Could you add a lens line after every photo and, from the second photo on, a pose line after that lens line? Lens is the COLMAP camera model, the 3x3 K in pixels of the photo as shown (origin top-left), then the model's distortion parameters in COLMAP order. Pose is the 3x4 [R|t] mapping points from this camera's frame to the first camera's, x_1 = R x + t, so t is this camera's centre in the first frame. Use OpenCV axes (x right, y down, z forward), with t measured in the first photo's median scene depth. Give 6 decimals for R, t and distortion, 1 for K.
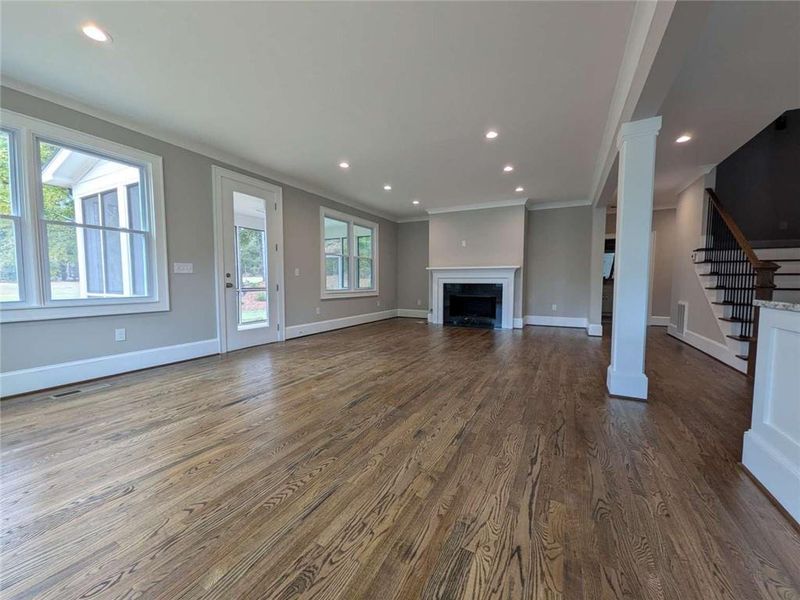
lens RADIAL K [[315.3, 0, 401.1], [0, 315.3, 301.8], [0, 0, 1]] dist [0.003327, -0.000037]
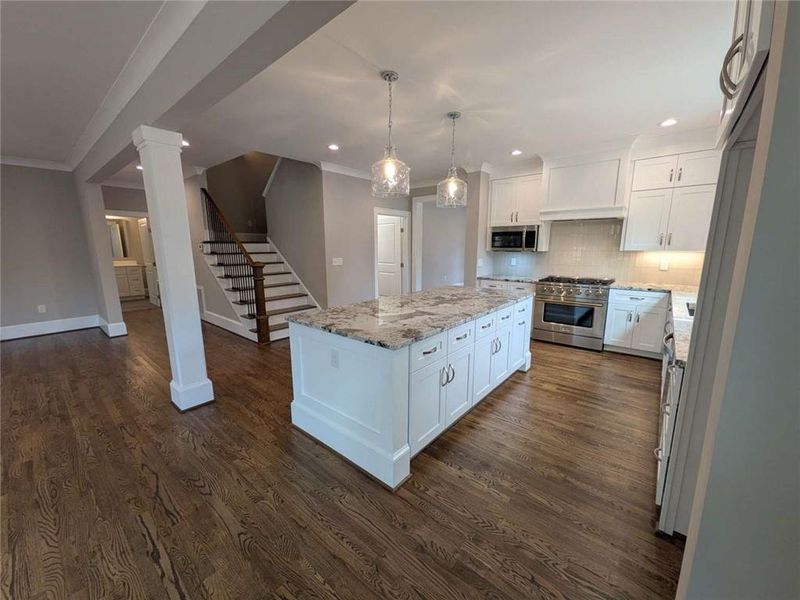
lens RADIAL K [[315.3, 0, 401.1], [0, 315.3, 301.8], [0, 0, 1]] dist [0.003327, -0.000037]
pose [[0.206550, -0.180652, 0.961614, -0.063177], [0.062381, 0.983239, 0.171315, -0.124233], [-0.976445, 0.024601, 0.214357, 0.078028]]
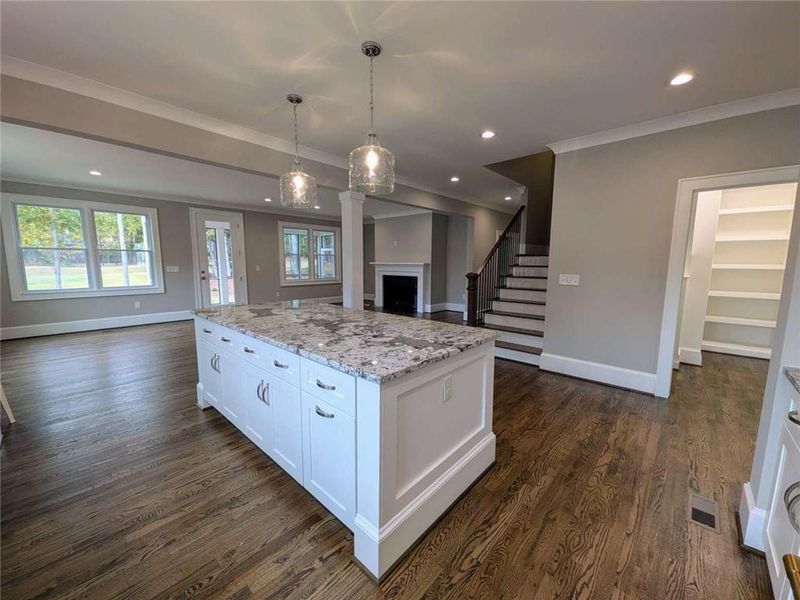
lens RADIAL K [[315.3, 0, 401.1], [0, 315.3, 301.8], [0, 0, 1]] dist [0.003327, -0.000037]
pose [[0.968437, 0.031956, -0.247202, 1.057766], [-0.017795, 0.998081, 0.059307, -0.055267], [0.248623, -0.053036, 0.967147, -0.427935]]
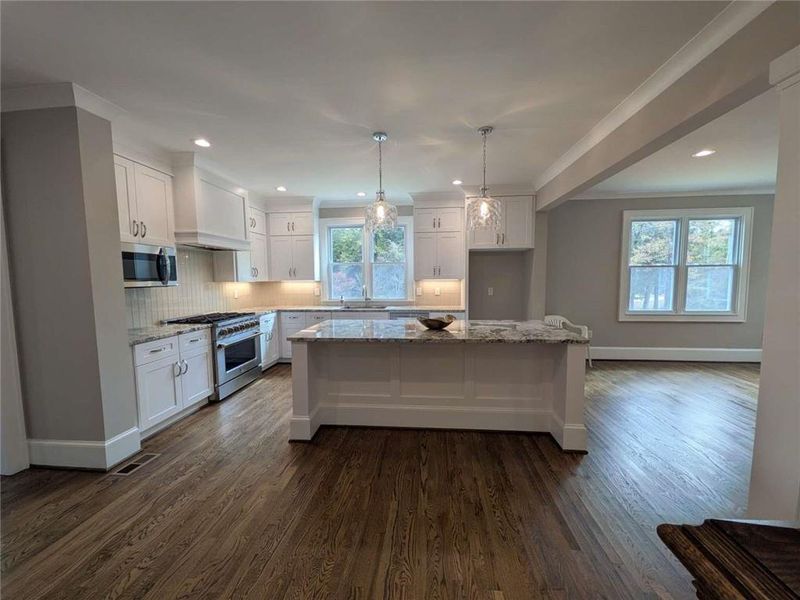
lens RADIAL K [[315.3, 0, 401.1], [0, 315.3, 301.8], [0, 0, 1]] dist [0.003327, -0.000037]
pose [[-0.923640, 0.034169, -0.381735, 1.120851], [-0.017528, 0.991210, 0.131133, -0.155205], [0.382860, 0.127811, -0.914922, 0.893903]]
